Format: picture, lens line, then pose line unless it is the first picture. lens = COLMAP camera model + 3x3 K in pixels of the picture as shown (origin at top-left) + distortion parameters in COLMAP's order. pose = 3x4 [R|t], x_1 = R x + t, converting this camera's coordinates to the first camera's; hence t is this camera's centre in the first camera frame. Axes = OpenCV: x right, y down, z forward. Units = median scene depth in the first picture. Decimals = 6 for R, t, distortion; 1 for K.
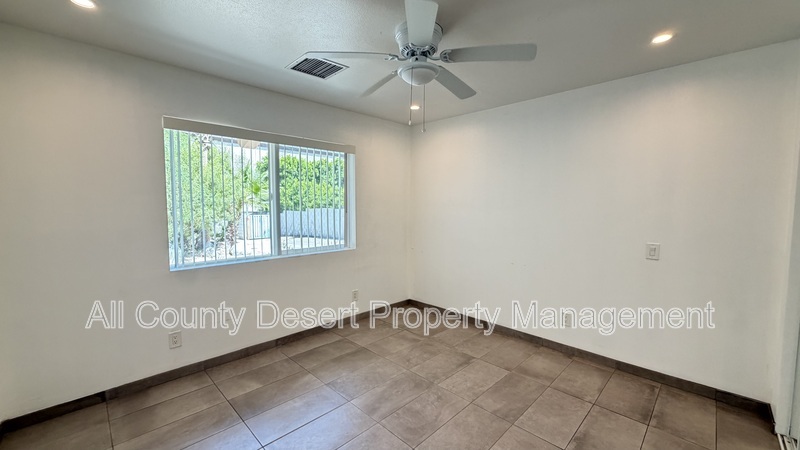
lens RADIAL K [[317.6, 0, 401.1], [0, 317.6, 224.7], [0, 0, 1]] dist [-0.000259, -0.000159]
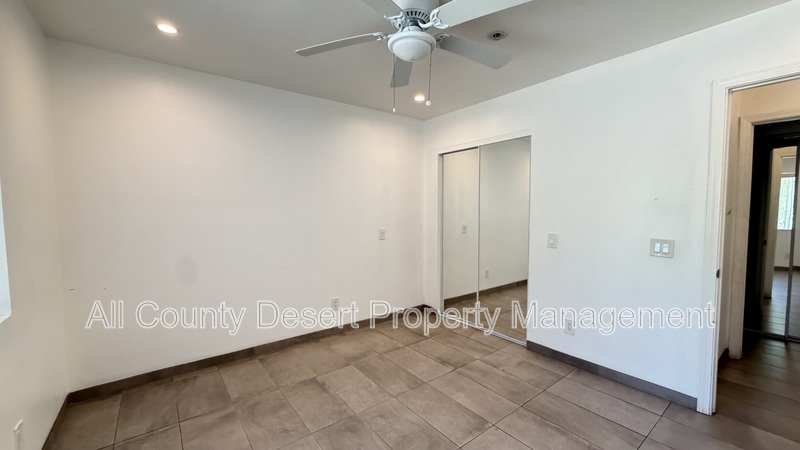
lens RADIAL K [[317.6, 0, 399.8], [0, 317.6, 226.6], [0, 0, 1]] dist [-0.000259, -0.000159]
pose [[0.138936, -0.063789, 0.988245, -0.609504], [0.069088, 0.996116, 0.054584, -0.021948], [-0.987888, 0.060692, 0.142804, 0.677339]]
